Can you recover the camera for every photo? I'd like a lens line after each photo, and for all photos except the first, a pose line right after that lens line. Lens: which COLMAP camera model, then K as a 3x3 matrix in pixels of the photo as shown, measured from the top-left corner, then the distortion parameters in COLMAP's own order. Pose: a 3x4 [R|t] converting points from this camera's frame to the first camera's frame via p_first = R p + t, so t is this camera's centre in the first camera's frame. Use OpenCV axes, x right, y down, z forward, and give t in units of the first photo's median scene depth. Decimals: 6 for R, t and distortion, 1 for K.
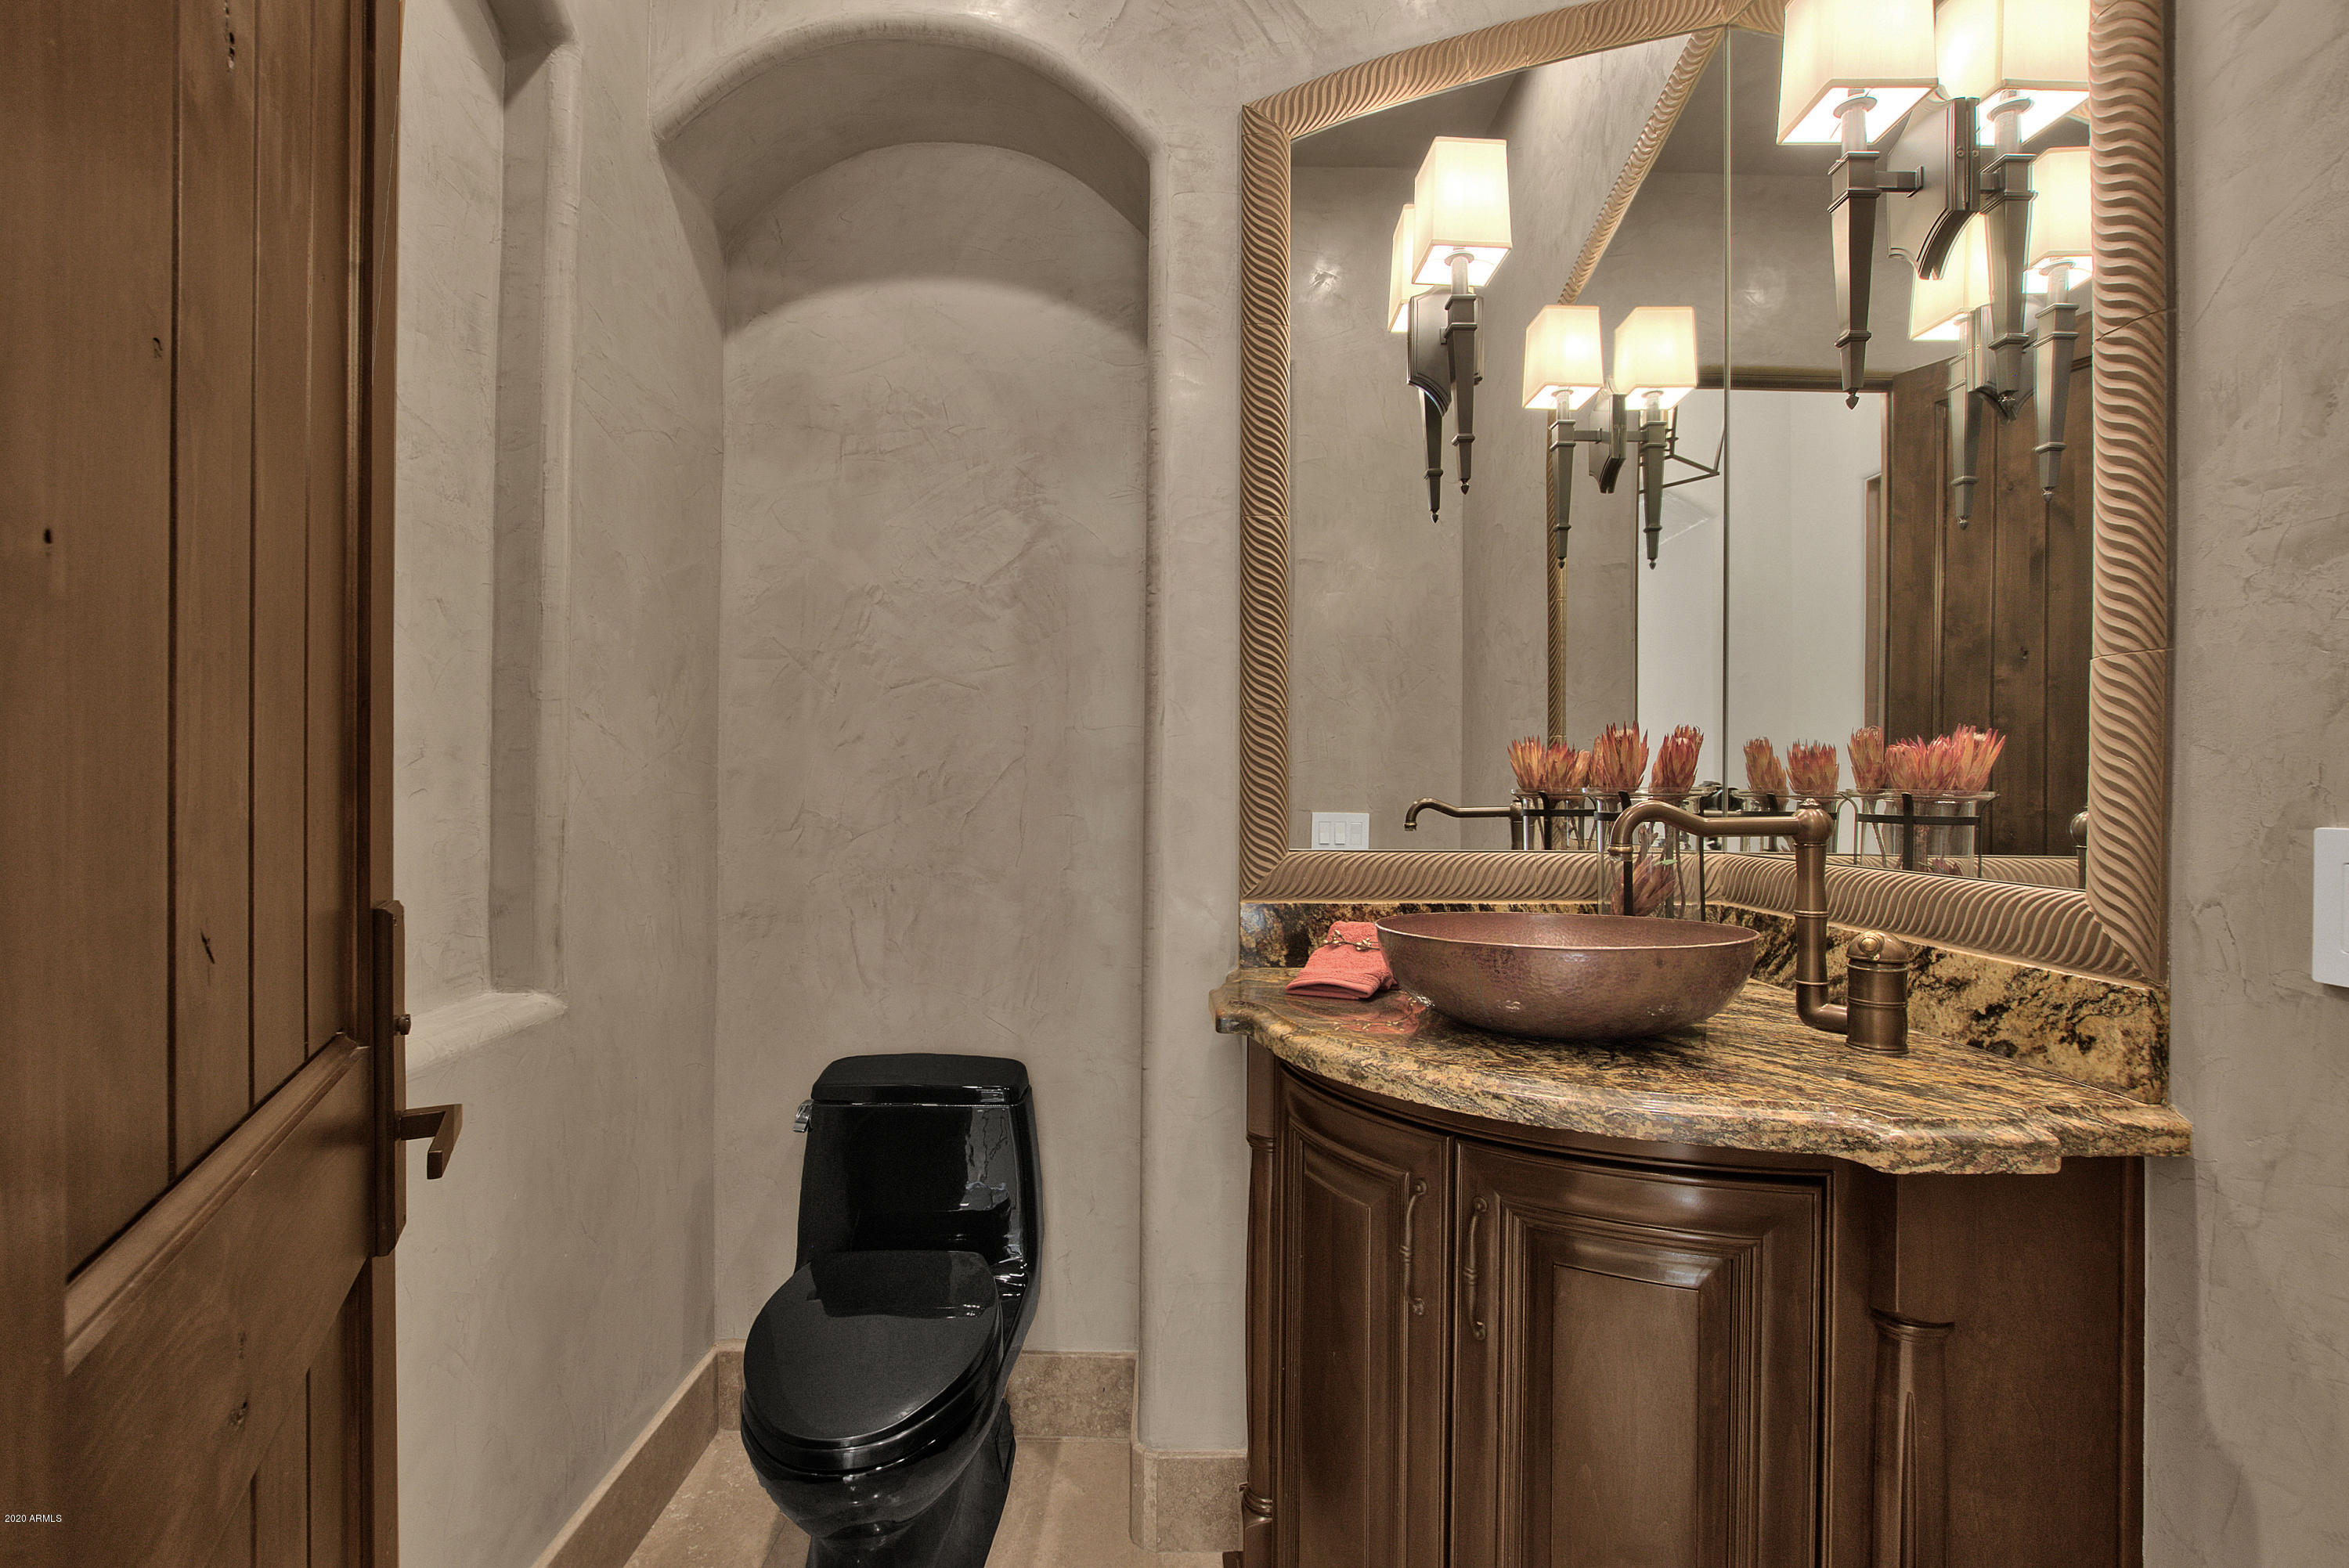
lens RADIAL K [[1083.2, 0, 1175.4], [0, 1083.2, 789.6], [0, 0, 1]] dist [-0.016508, 0.000286]
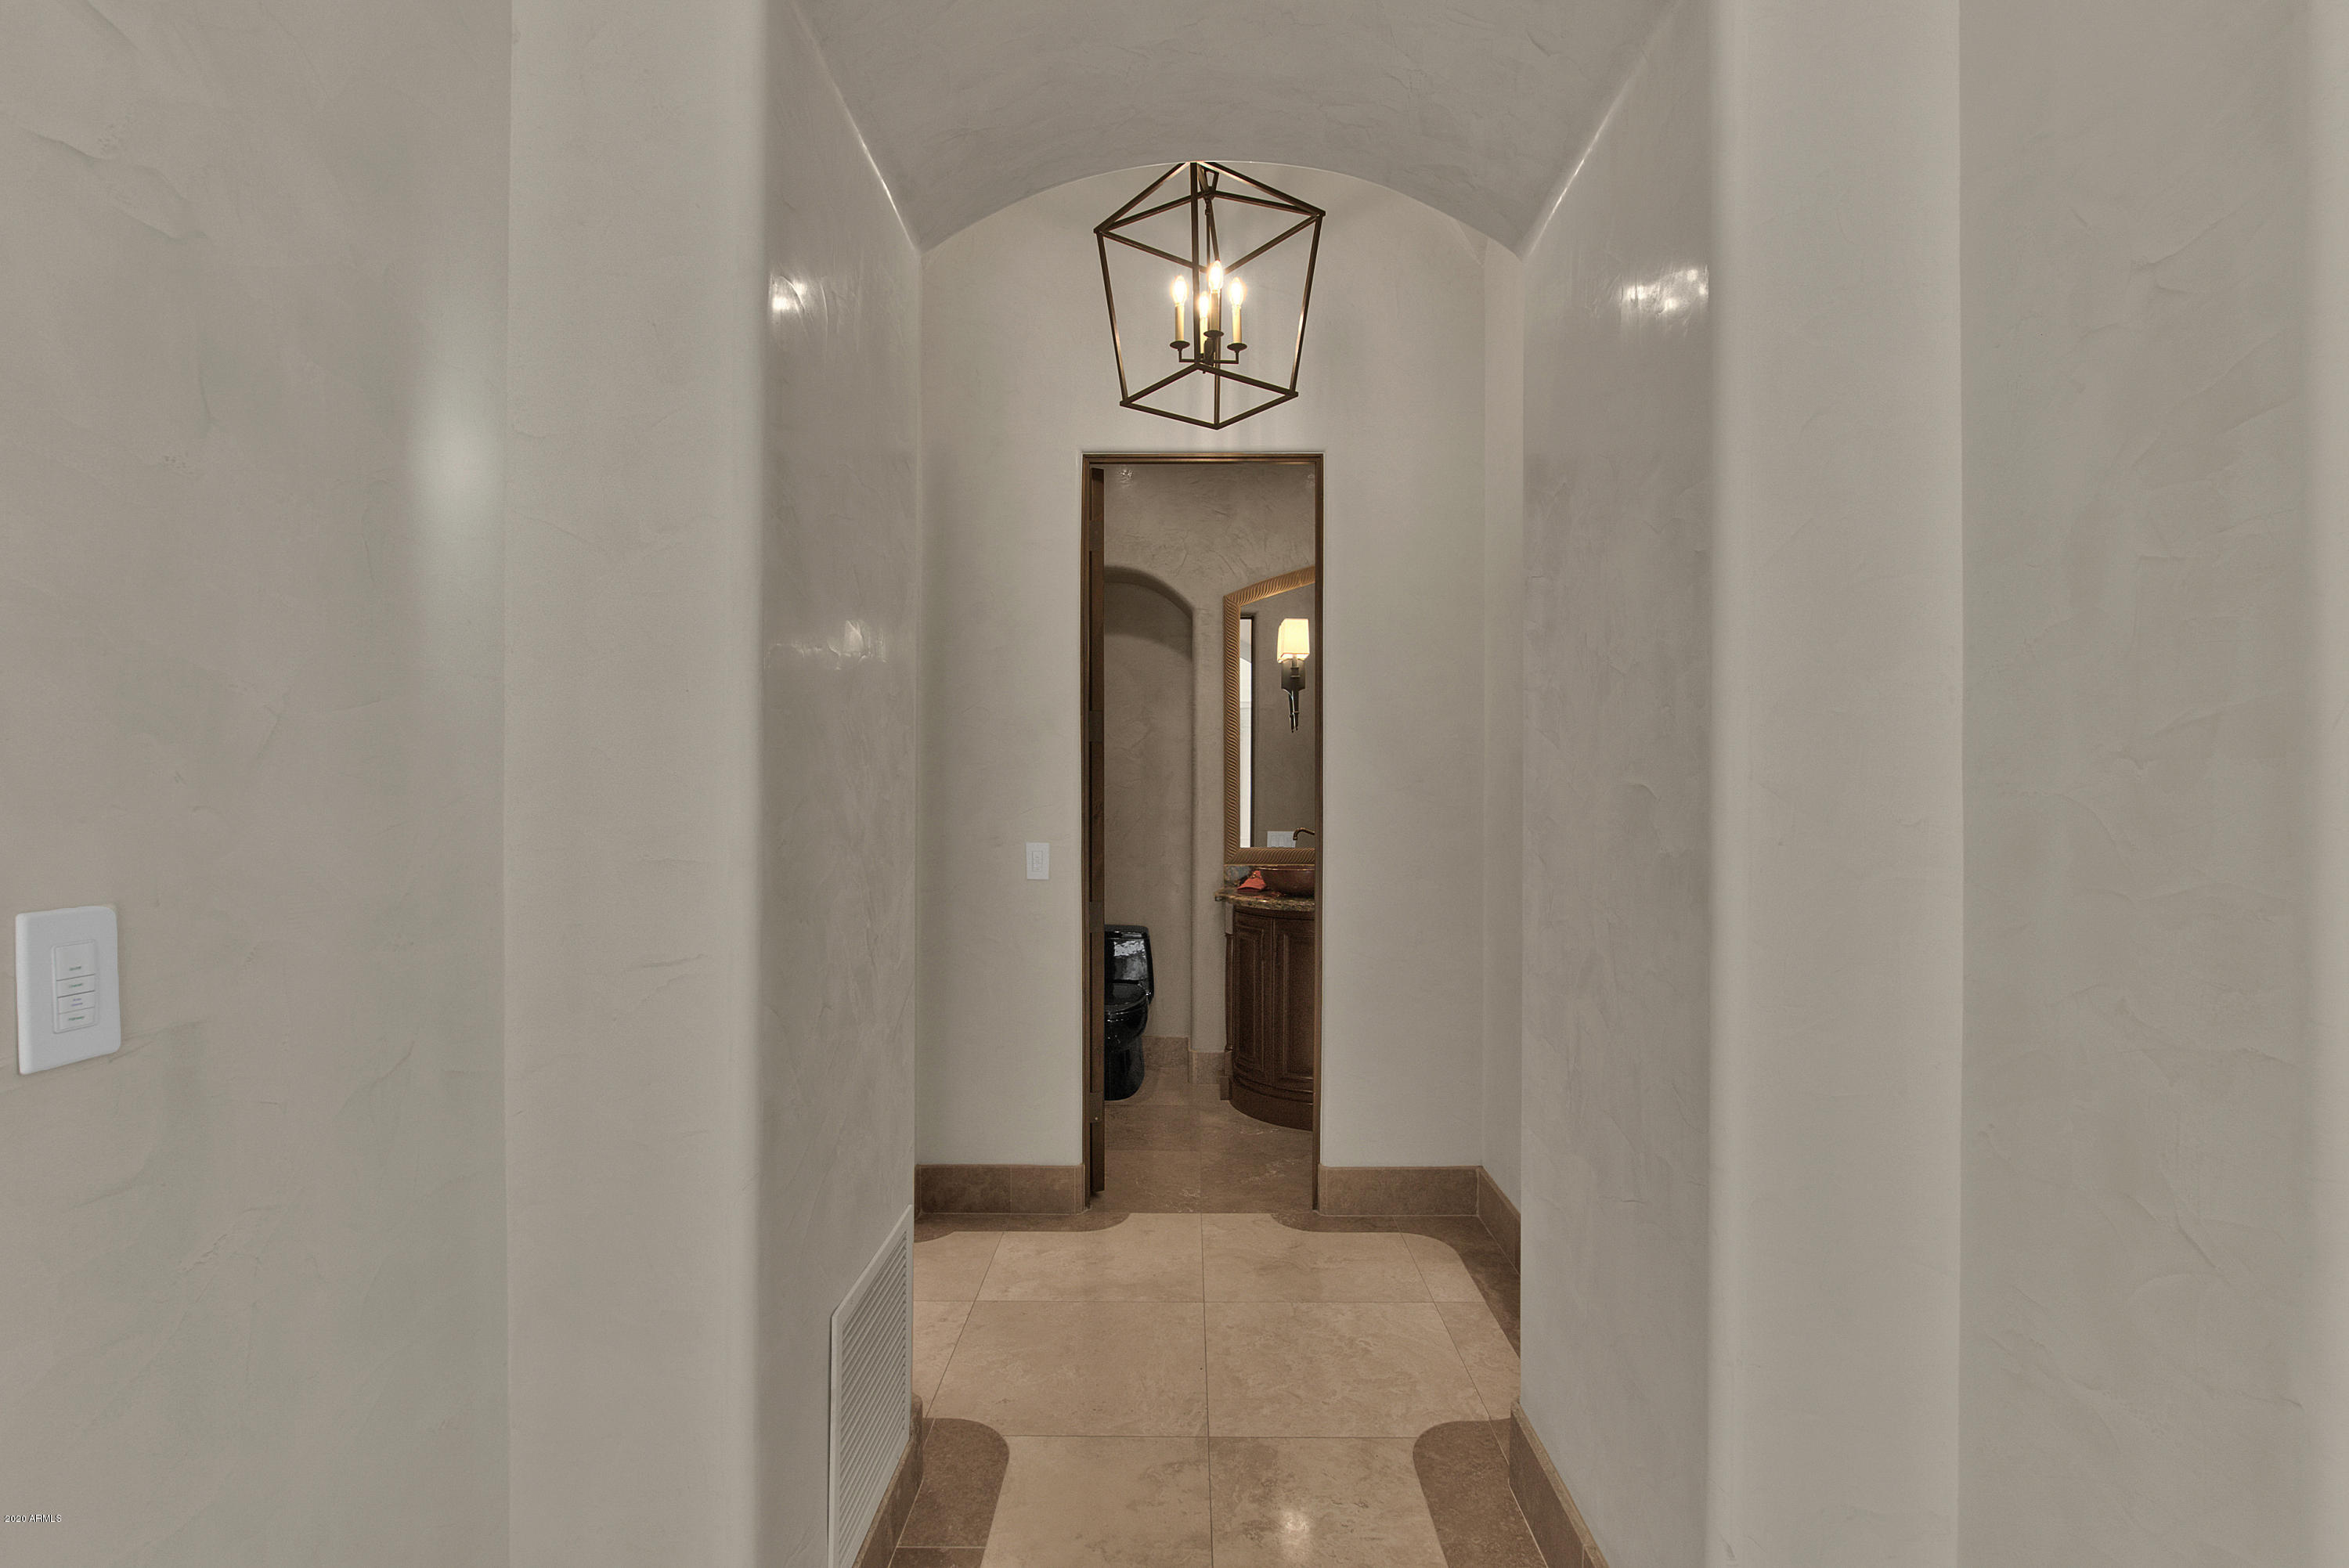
lens RADIAL K [[1083.2, 0, 1175.7], [0, 1083.2, 787.5], [0, 0, 1]] dist [-0.016508, 0.000286]
pose [[0.999769, -0.006452, -0.020483, -0.011589], [0.006357, 0.999969, -0.004706, -0.094001], [0.020513, 0.004575, 0.999779, -1.947853]]
